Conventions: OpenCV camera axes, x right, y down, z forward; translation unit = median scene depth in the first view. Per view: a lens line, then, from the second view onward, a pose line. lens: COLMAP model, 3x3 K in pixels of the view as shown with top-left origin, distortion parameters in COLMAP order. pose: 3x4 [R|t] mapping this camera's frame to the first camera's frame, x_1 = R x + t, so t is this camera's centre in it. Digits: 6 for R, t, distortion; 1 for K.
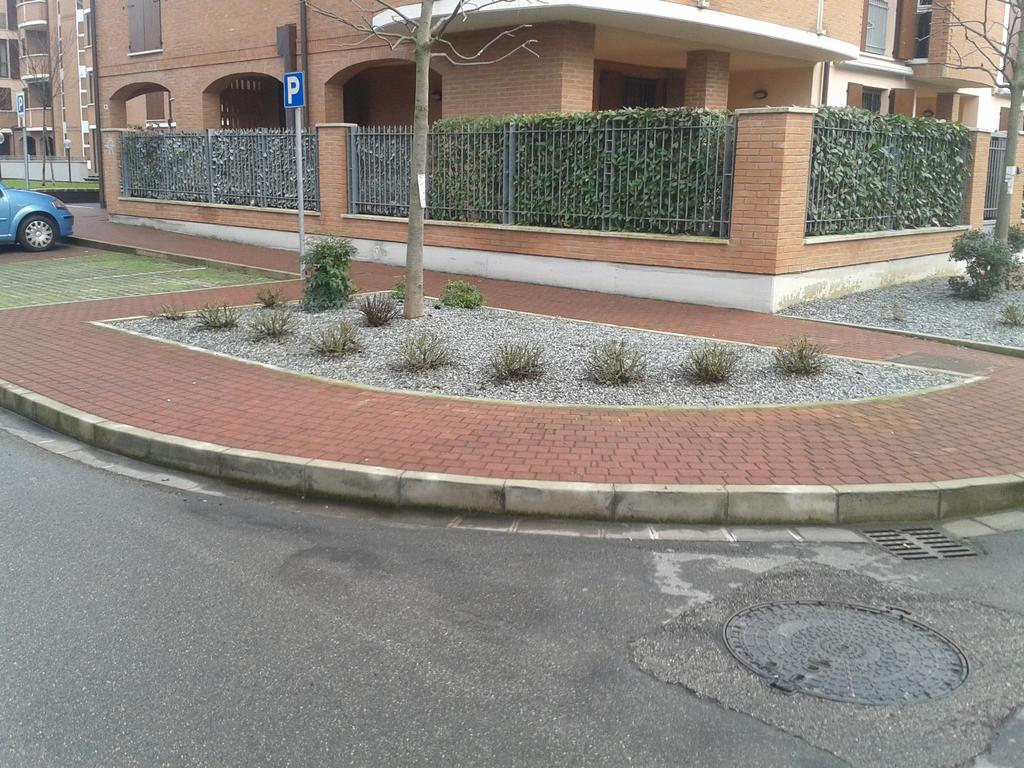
lens RADIAL K [[992.9, 0, 493.1], [0, 992.9, 355.6], [0, 0, 1]] dist [0.131099, -0.390807]
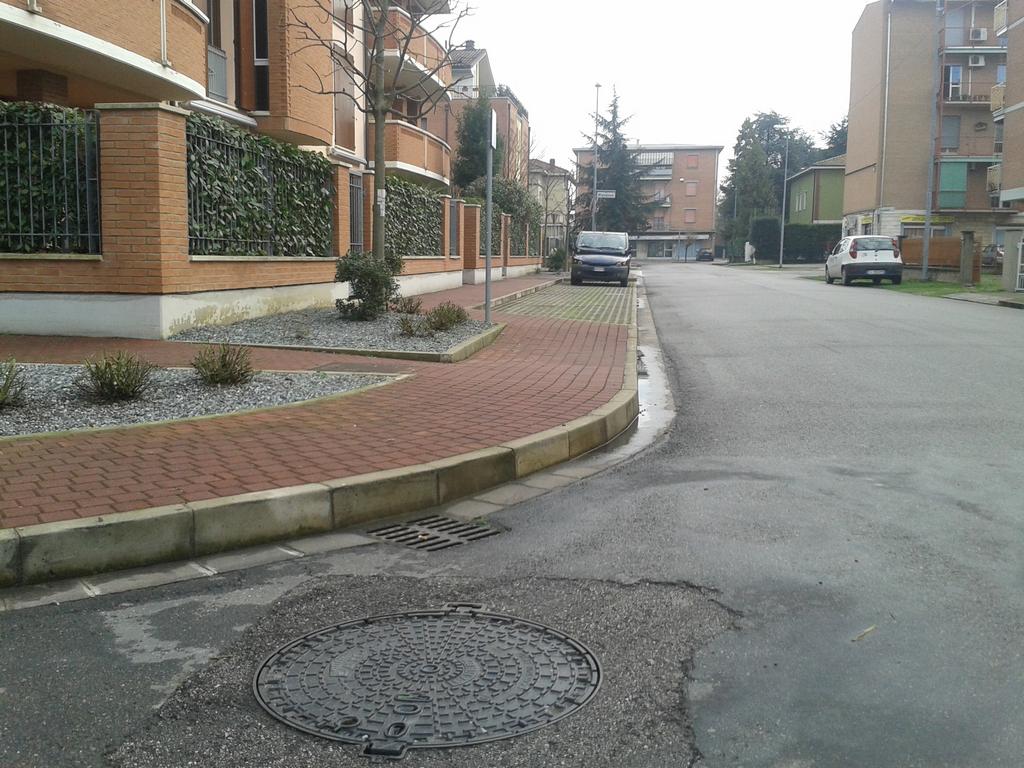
lens RADIAL K [[992.9, 0, 493.1], [0, 992.9, 355.6], [0, 0, 1]] dist [0.131099, -0.390807]
pose [[0.802557, -0.063445, 0.593192, -0.007619], [0.111945, 0.992682, -0.045283, 0.081574], [-0.585978, 0.102747, 0.803787, 0.287629]]
